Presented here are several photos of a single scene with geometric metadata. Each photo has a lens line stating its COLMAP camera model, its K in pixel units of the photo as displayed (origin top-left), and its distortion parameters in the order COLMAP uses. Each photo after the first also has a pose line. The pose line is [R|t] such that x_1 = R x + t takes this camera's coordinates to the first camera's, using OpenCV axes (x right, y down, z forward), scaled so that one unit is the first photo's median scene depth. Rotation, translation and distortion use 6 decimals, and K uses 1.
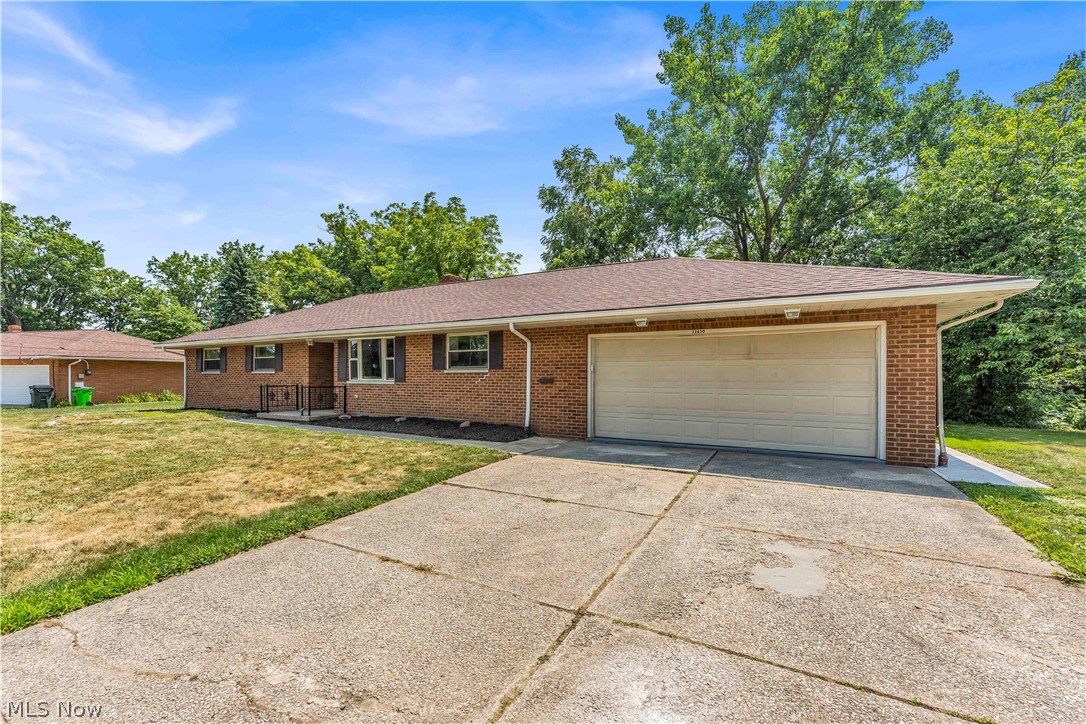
lens RADIAL K [[442.9, 0, 542.3], [0, 442.9, 365.9], [0, 0, 1]] dist [0.001877, -0.000186]
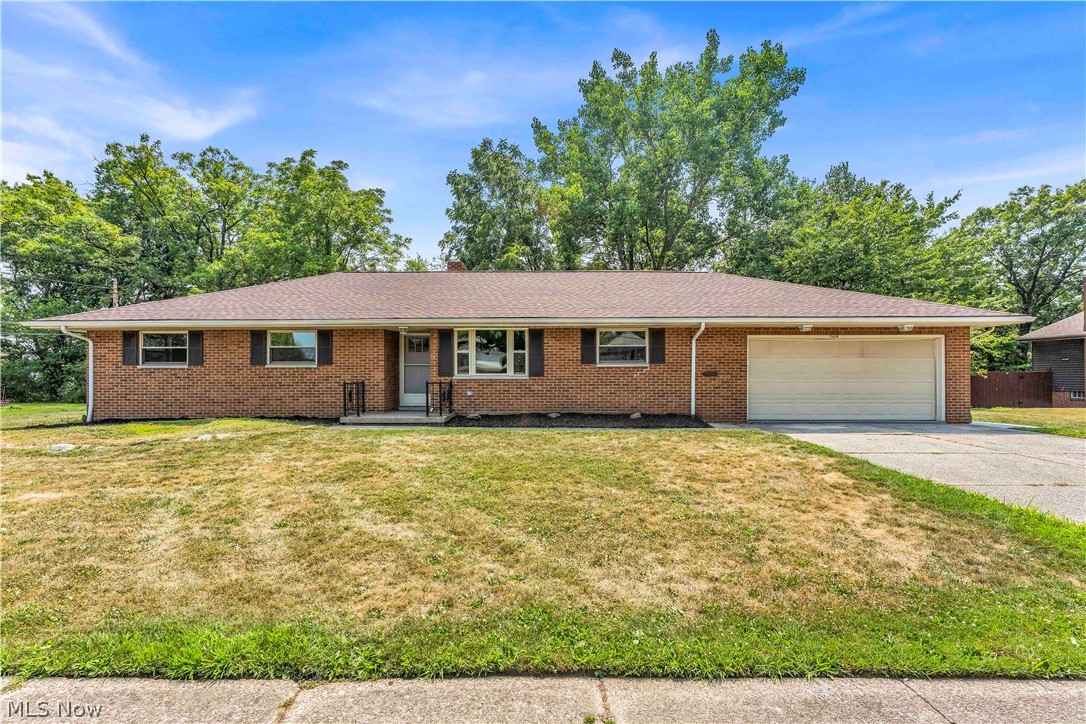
lens RADIAL K [[461.2, 0, 543.9], [0, 461.2, 364.7], [0, 0, 1]] dist [0.000089, -0.000377]
pose [[0.882872, 0.007702, 0.469551, -0.789838], [-0.007612, 0.999969, -0.002089, 0.012937], [-0.469553, -0.001730, 0.882903, 0.123072]]
